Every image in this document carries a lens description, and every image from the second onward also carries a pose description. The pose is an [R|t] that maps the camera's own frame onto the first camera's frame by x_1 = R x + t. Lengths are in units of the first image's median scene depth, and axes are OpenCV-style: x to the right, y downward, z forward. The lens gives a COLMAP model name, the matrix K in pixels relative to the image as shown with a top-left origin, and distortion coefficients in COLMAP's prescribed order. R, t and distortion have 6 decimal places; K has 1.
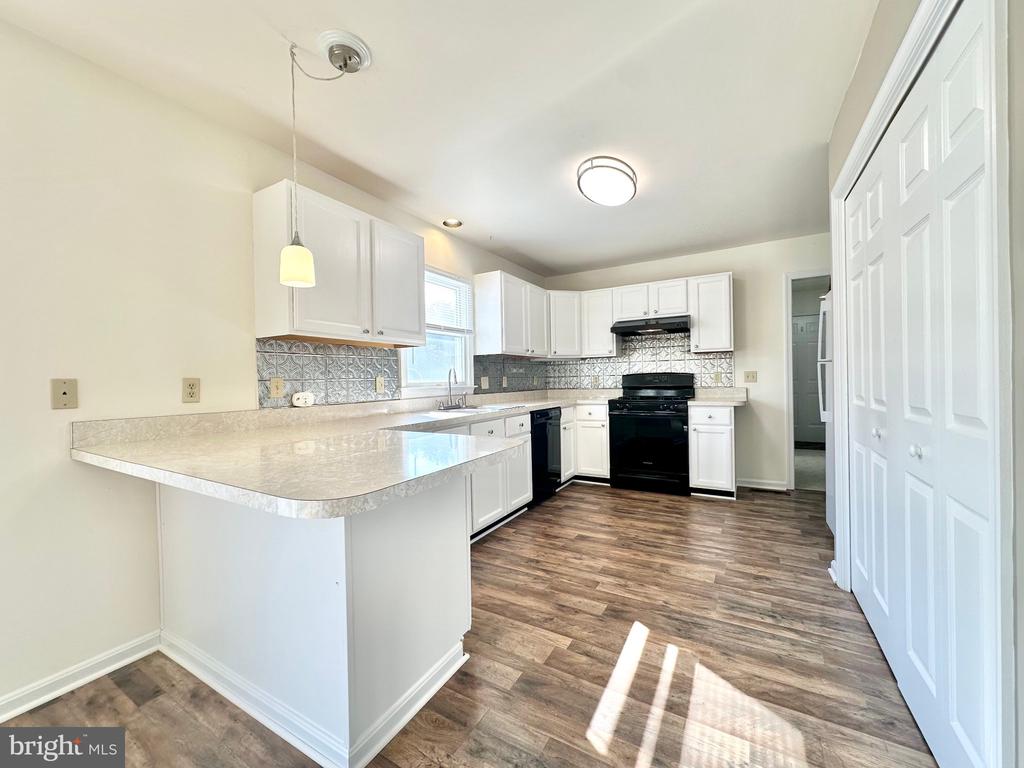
lens RADIAL K [[412.3, 0, 511.0], [0, 412.3, 380.1], [0, 0, 1]] dist [-0.006744, 0.001414]
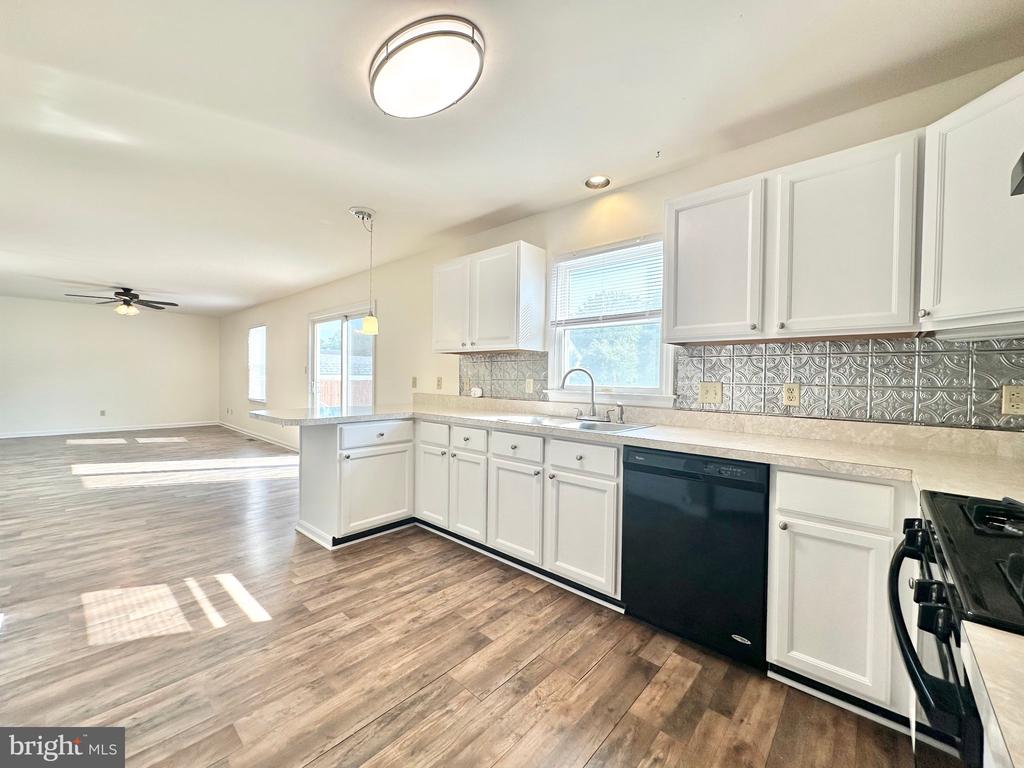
lens RADIAL K [[412.3, 0, 513.8], [0, 412.3, 384.1], [0, 0, 1]] dist [-0.006744, 0.001414]
pose [[-0.214674, 0.028466, -0.976271, 0.977631], [-0.012352, 0.999416, 0.031857, -0.035525], [0.976608, 0.018898, -0.214197, 1.517820]]
